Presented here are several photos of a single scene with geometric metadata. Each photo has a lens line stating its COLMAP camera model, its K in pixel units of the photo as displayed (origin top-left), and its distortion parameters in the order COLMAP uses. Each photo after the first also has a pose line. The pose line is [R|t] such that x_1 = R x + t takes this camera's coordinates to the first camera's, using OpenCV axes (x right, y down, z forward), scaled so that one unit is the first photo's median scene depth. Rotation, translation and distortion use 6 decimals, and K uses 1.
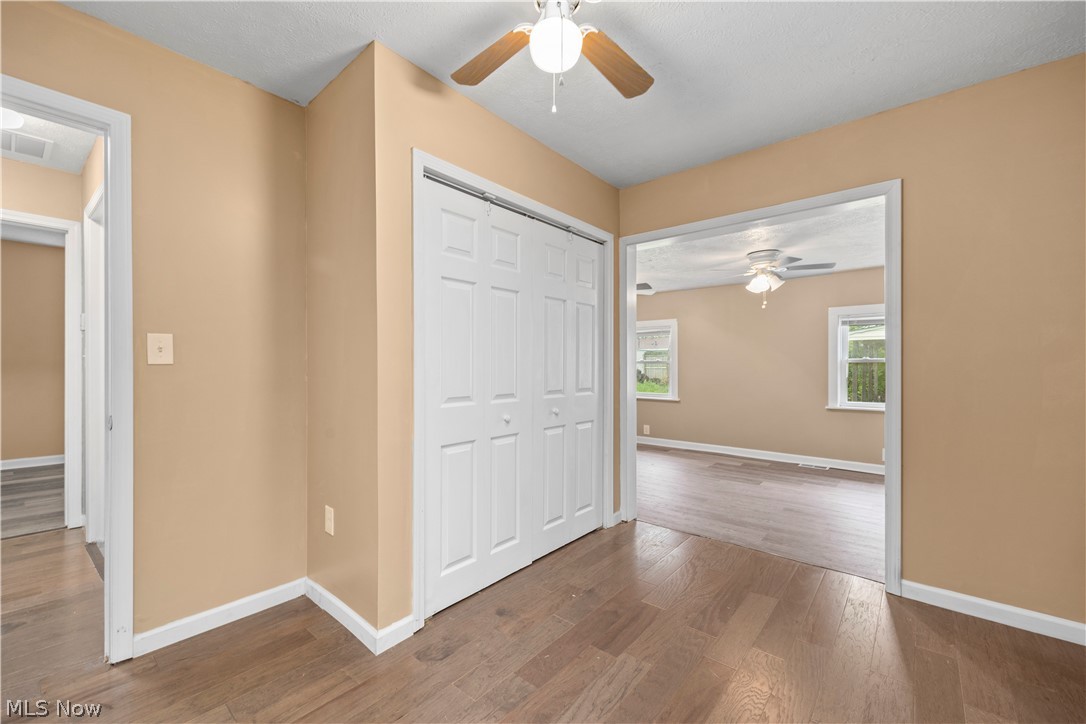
lens RADIAL K [[434.3, 0, 546.5], [0, 434.3, 366.5], [0, 0, 1]] dist [0.000683, -0.000020]
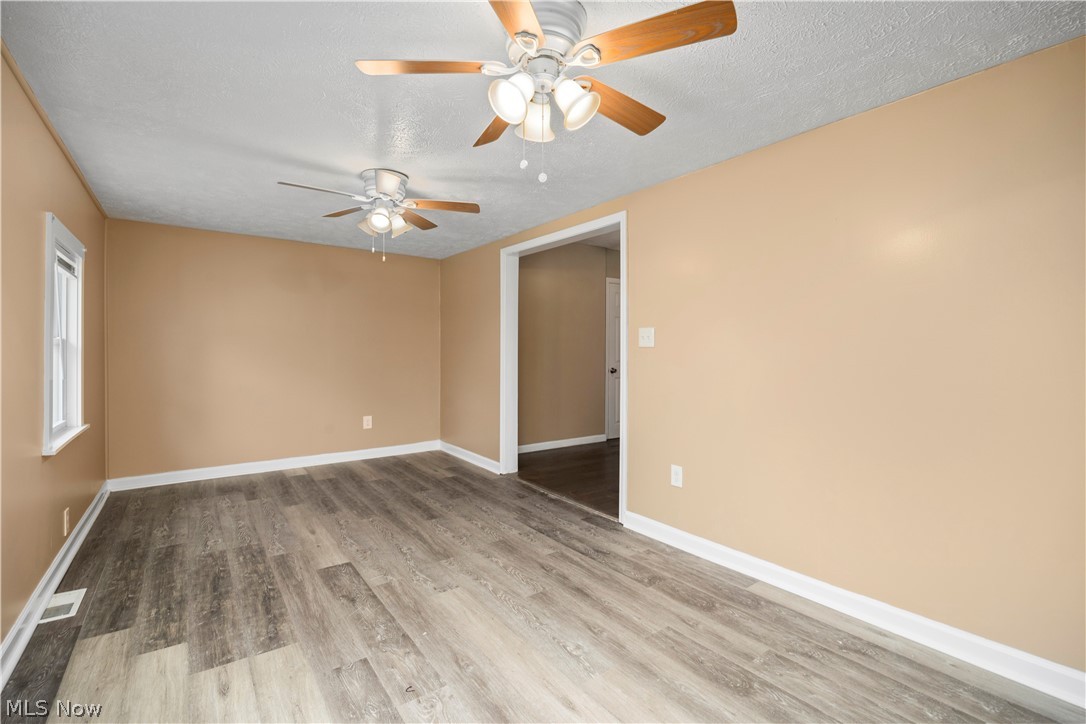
lens RADIAL K [[480.3, 0, 543.0], [0, 480.3, 362.0], [0, 0, 1]] dist [-0.016266, 0.000531]
pose [[-0.973585, -0.015601, 0.227790, 0.104729], [-0.009674, 0.999586, 0.027115, -0.012545], [-0.228119, 0.024196, -0.973333, 1.595069]]
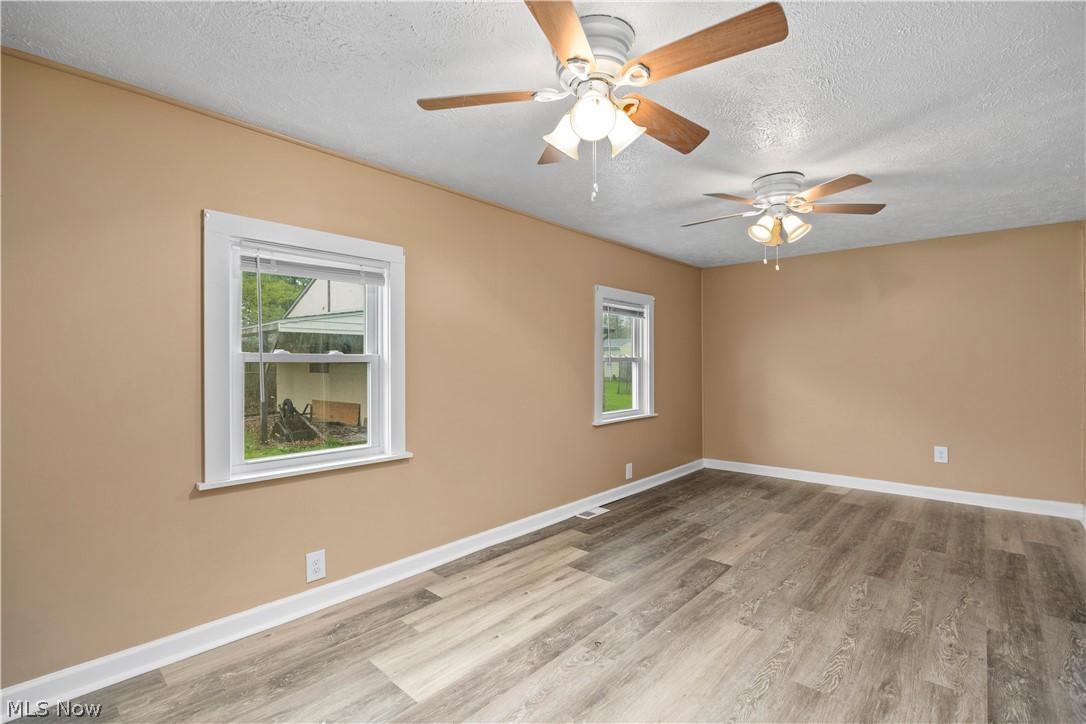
lens RADIAL K [[491.2, 0, 542.5], [0, 491.2, 366.5], [0, 0, 1]] dist [-0.020215, 0.001227]
pose [[0.037126, -0.011961, 0.999239, -0.196211], [0.003524, 0.999924, 0.011838, -0.013056], [-0.999304, 0.003082, 0.037165, 1.271675]]
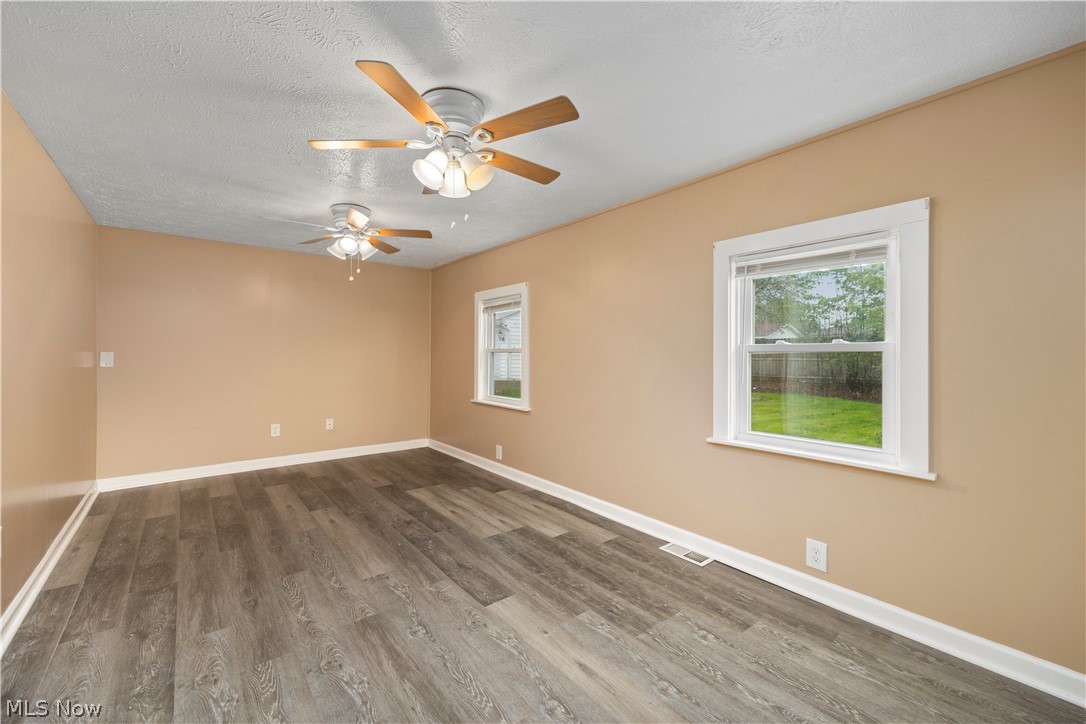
lens RADIAL K [[440.3, 0, 540.3], [0, 440.3, 361.5], [0, 0, 1]] dist [0.001728, -0.000470]
pose [[0.980987, 0.002544, -0.194056, 0.662938], [0.000948, 0.999839, 0.017902, -0.008484], [0.194070, -0.017746, 0.980827, 0.553405]]
